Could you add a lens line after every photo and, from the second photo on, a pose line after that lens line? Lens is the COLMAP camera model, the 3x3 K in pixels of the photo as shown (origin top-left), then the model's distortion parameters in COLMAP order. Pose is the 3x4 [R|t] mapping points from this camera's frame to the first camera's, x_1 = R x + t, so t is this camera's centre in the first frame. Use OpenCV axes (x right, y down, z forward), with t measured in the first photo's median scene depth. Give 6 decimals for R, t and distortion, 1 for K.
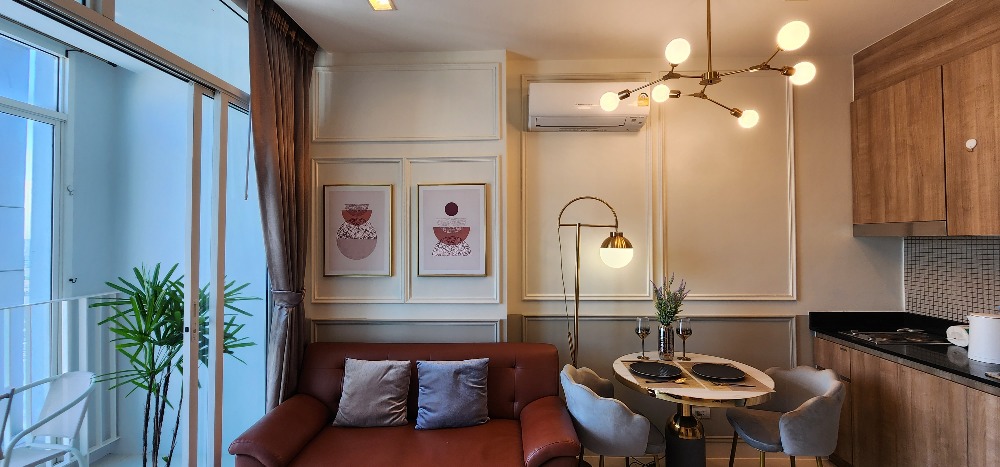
lens RADIAL K [[412.9, 0, 502.3], [0, 412.9, 231.6], [0, 0, 1]] dist [-0.011641, 0.000757]
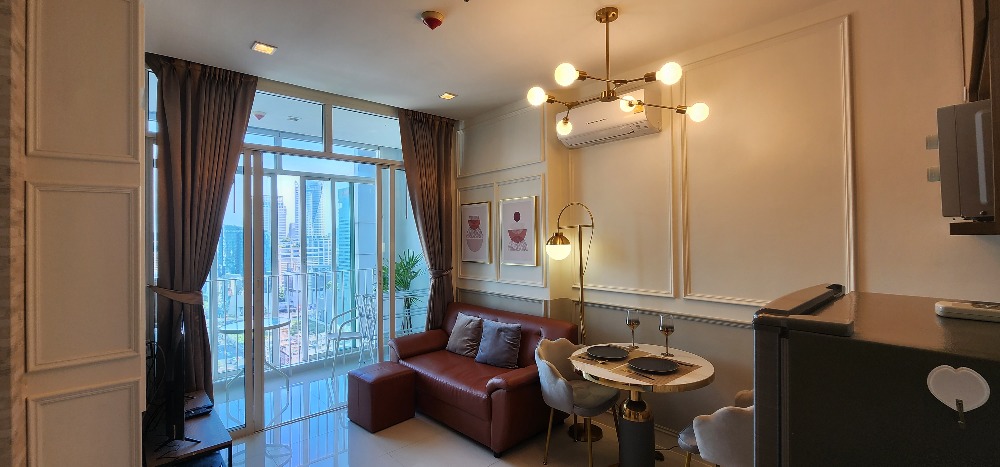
lens RADIAL K [[412.9, 0, 502.3], [0, 412.9, 231.6], [0, 0, 1]] dist [-0.011641, 0.000757]
pose [[0.688188, -0.017750, -0.725316, 0.952019], [0.023749, 0.999716, -0.001932, -0.002056], [0.725144, -0.015896, 0.688414, 0.011649]]
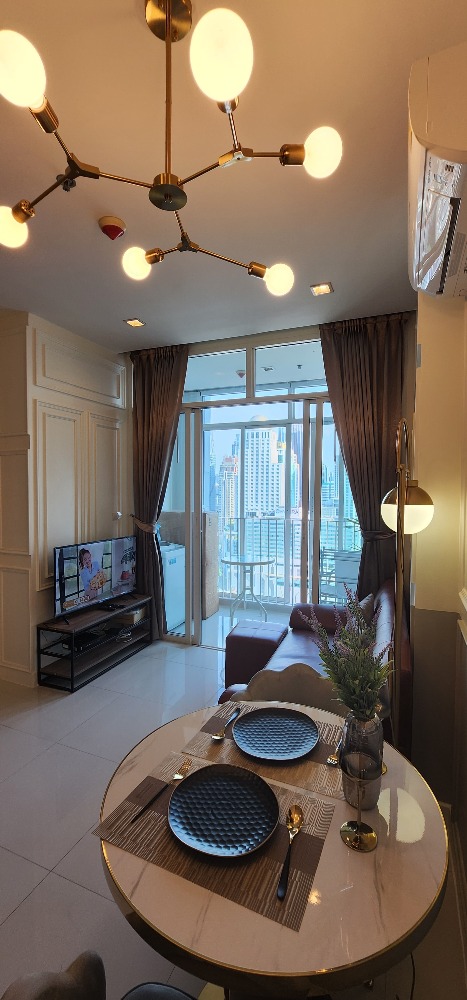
lens RADIAL K [[412.9, 0, 233.5], [0, 412.9, 500.0], [0, 0, 1]] dist [-0.011641, 0.000757]
pose [[-0.371437, 0.031011, -0.927940, 0.842559], [0.006453, 0.999504, 0.030819, 0.012561], [0.928436, 0.005459, -0.371453, 1.073821]]
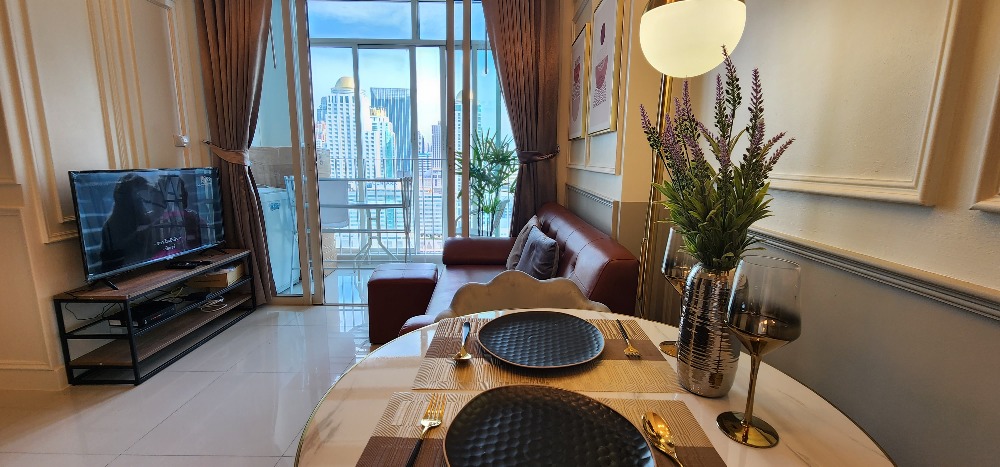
lens RADIAL K [[412.9, 0, 502.3], [0, 412.9, 231.6], [0, 0, 1]] dist [-0.011641, 0.000757]
pose [[0.027676, 0.173813, -0.984390, 0.684617], [-0.001135, 0.984772, 0.173848, 0.168337], [0.999616, -0.003694, 0.027452, 0.894670]]
